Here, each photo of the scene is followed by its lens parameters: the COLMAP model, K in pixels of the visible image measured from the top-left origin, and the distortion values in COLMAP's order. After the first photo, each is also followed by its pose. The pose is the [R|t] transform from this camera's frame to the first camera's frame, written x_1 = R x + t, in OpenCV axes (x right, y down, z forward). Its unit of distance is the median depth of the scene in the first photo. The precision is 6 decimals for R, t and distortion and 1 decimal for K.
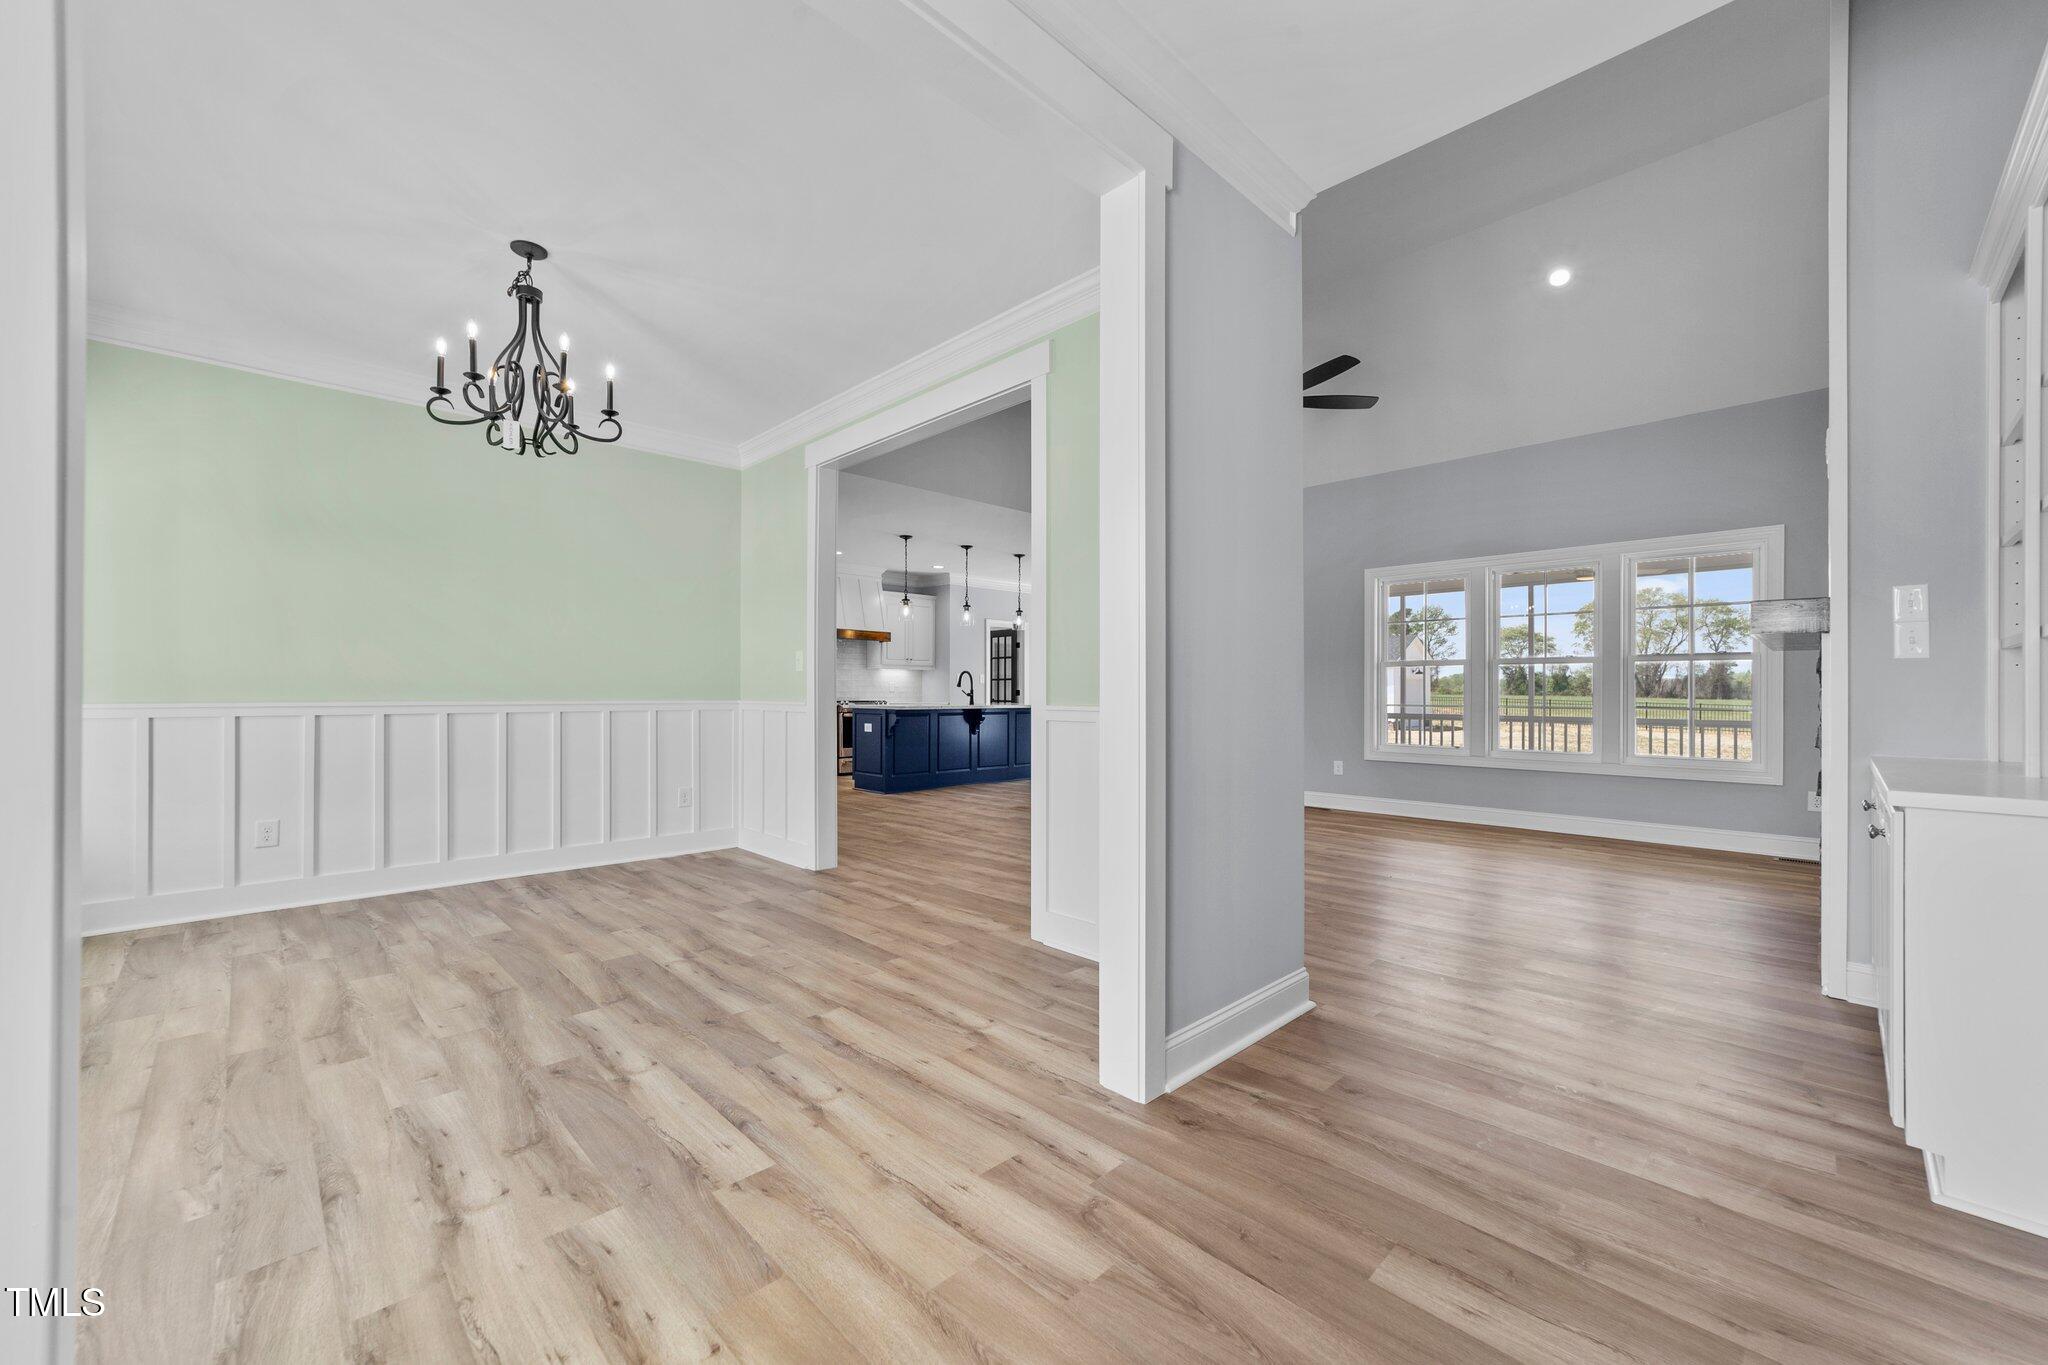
lens RADIAL K [[796.5, 0, 1027.0], [0, 796.5, 691.8], [0, 0, 1]] dist [0.001035, 0.000828]
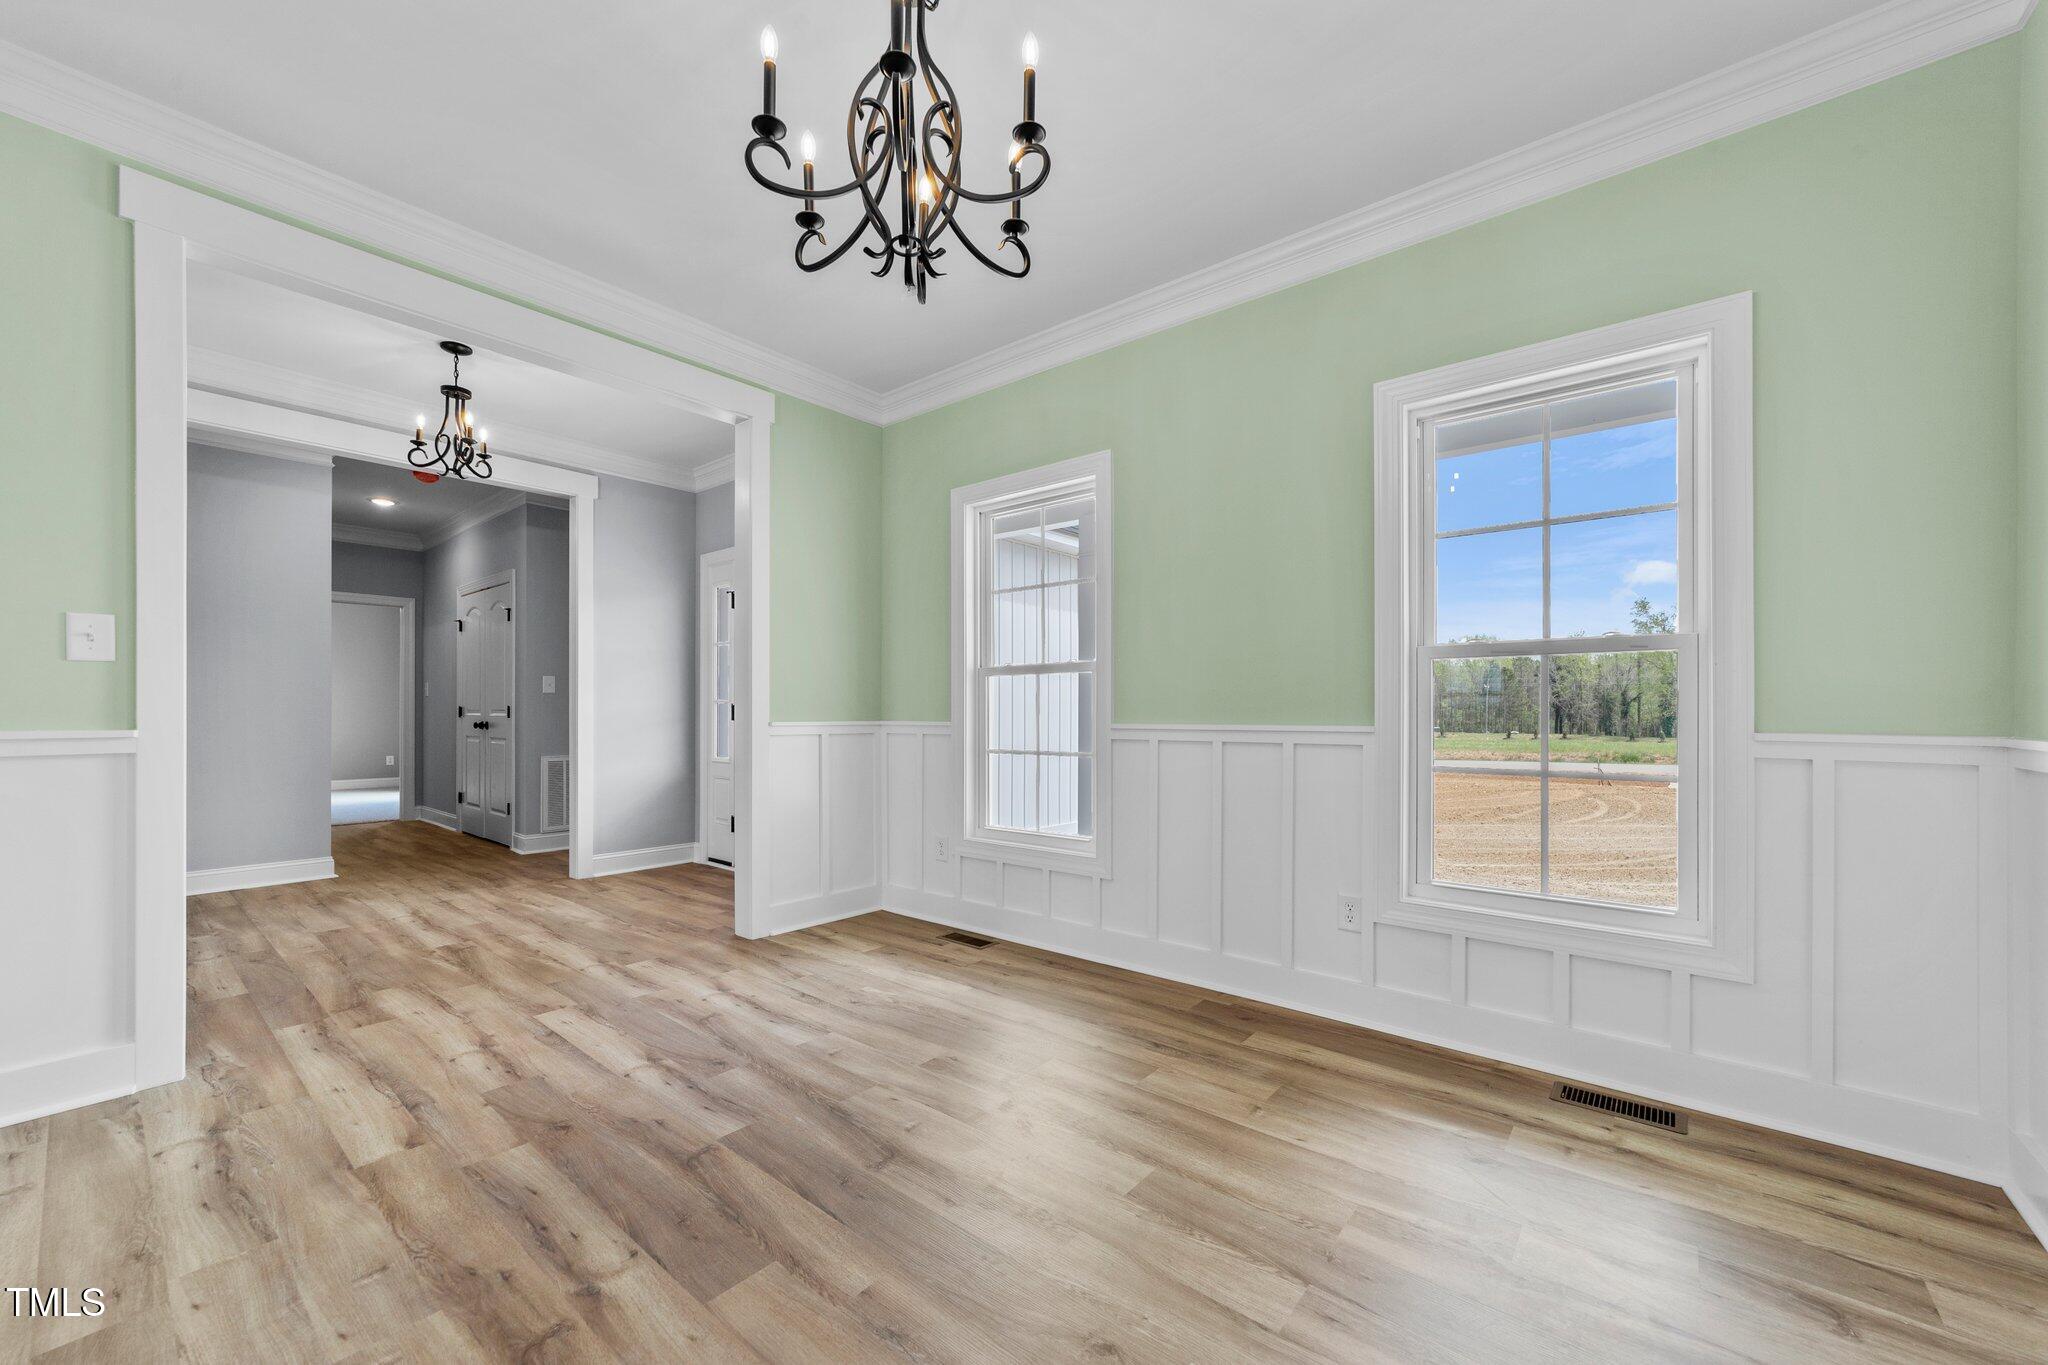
lens RADIAL K [[796.5, 0, 1004.8], [0, 796.5, 714.2], [0, 0, 1]] dist [0.001035, 0.000828]
pose [[-0.997458, -0.002125, -0.071232, -0.887057], [-0.002089, 0.999998, -0.000575, 0.012745], [0.071233, -0.000425, -0.997460, 2.075890]]
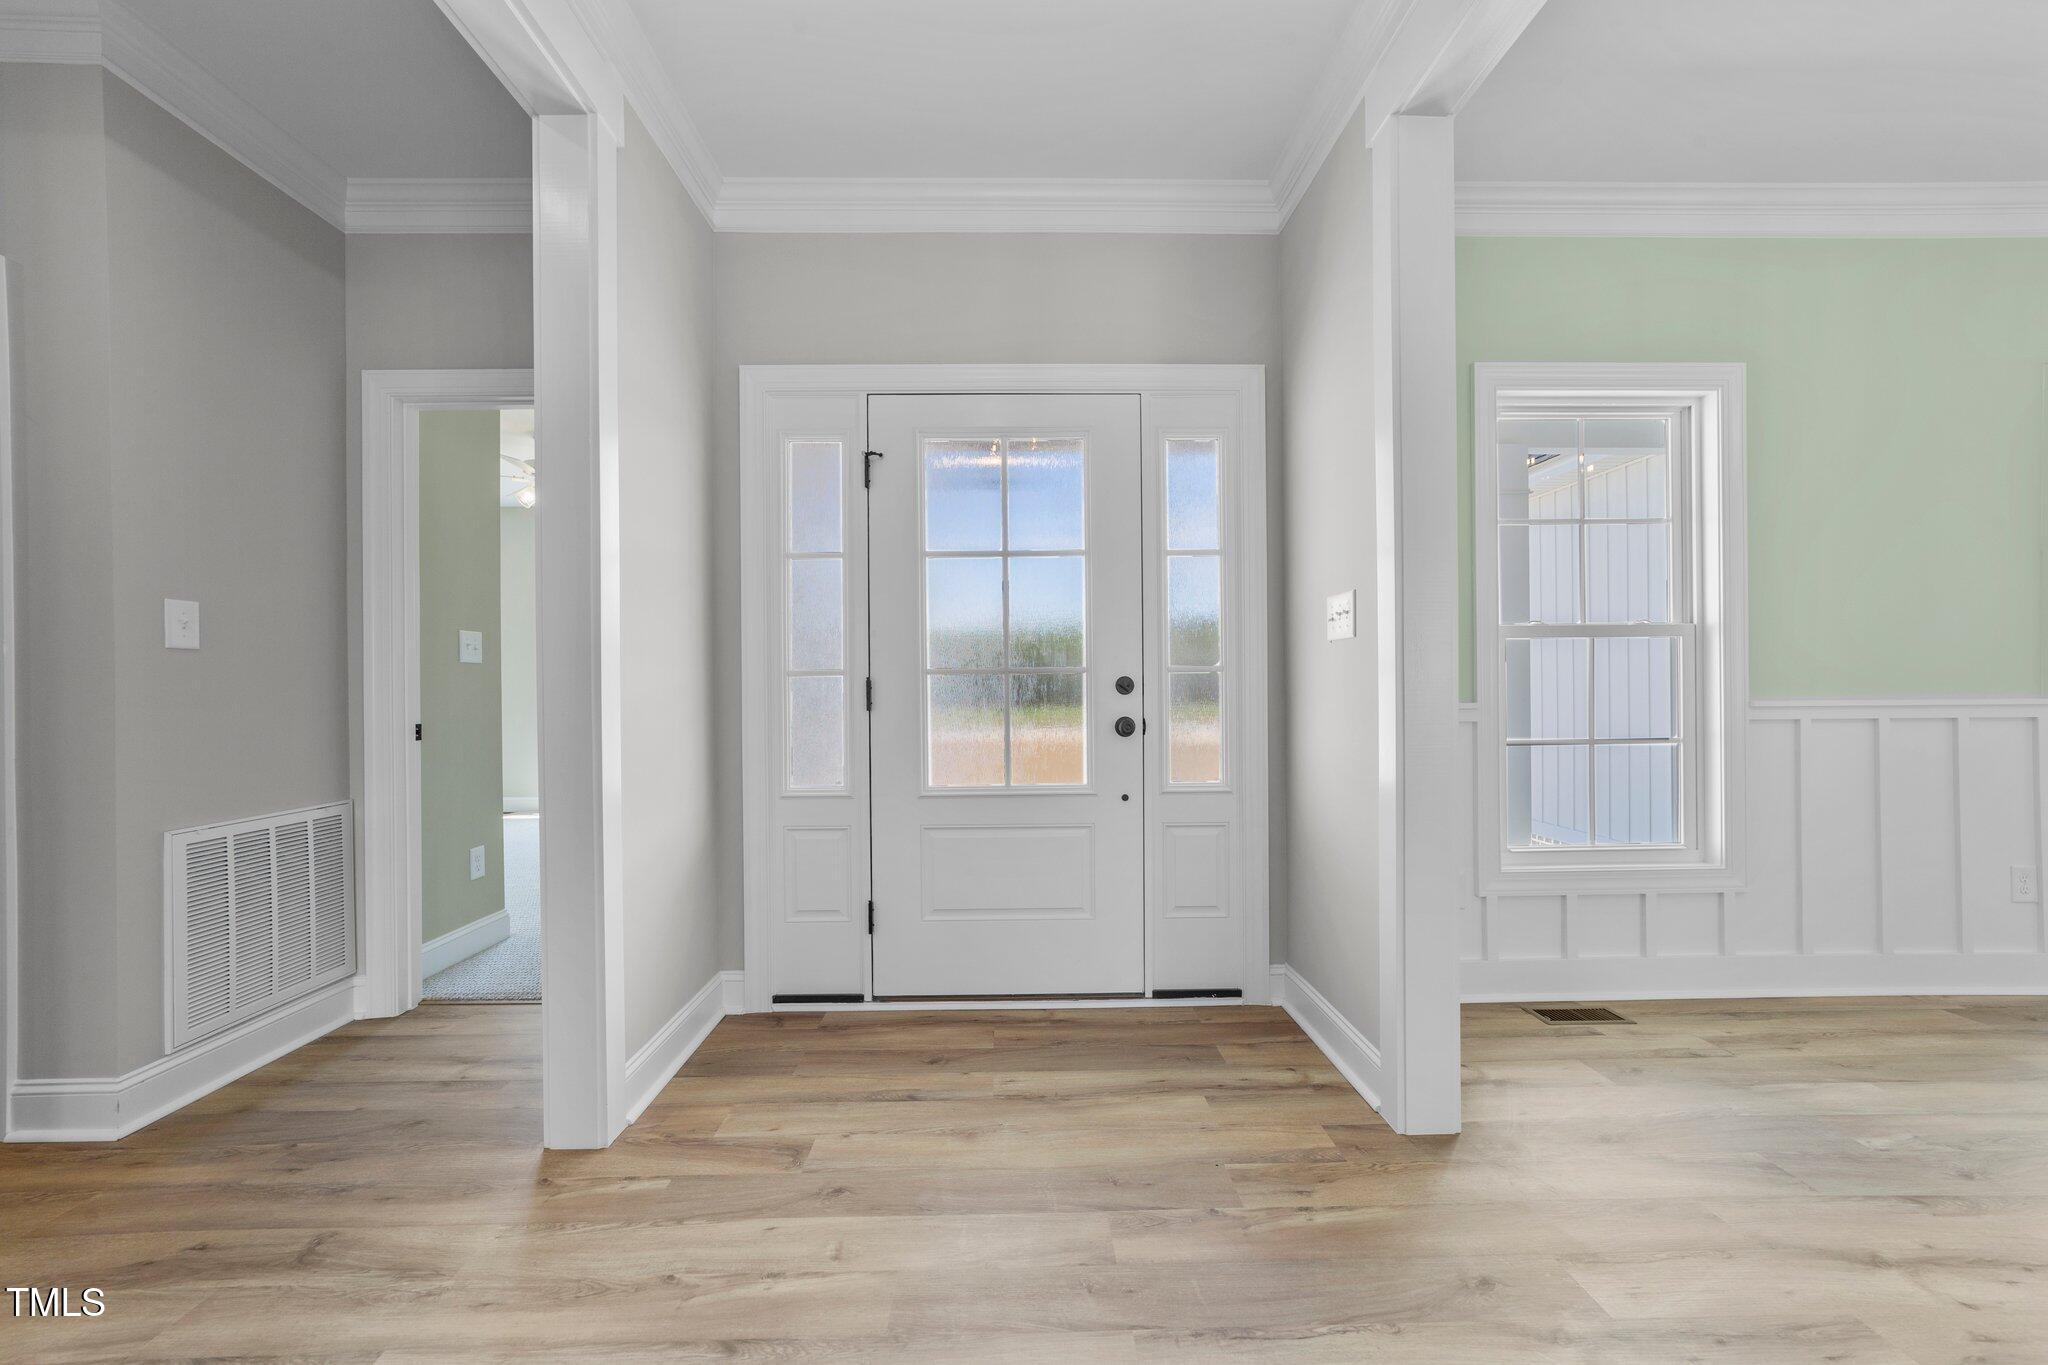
lens RADIAL K [[796.5, 0, 1020.5], [0, 796.5, 688.0], [0, 0, 1]] dist [0.001035, 0.000828]
pose [[-0.693547, 0.006910, -0.720378, 0.439597], [0.010164, 0.999948, -0.000193, -0.000846], [0.720339, -0.007456, -0.693582, 0.664575]]
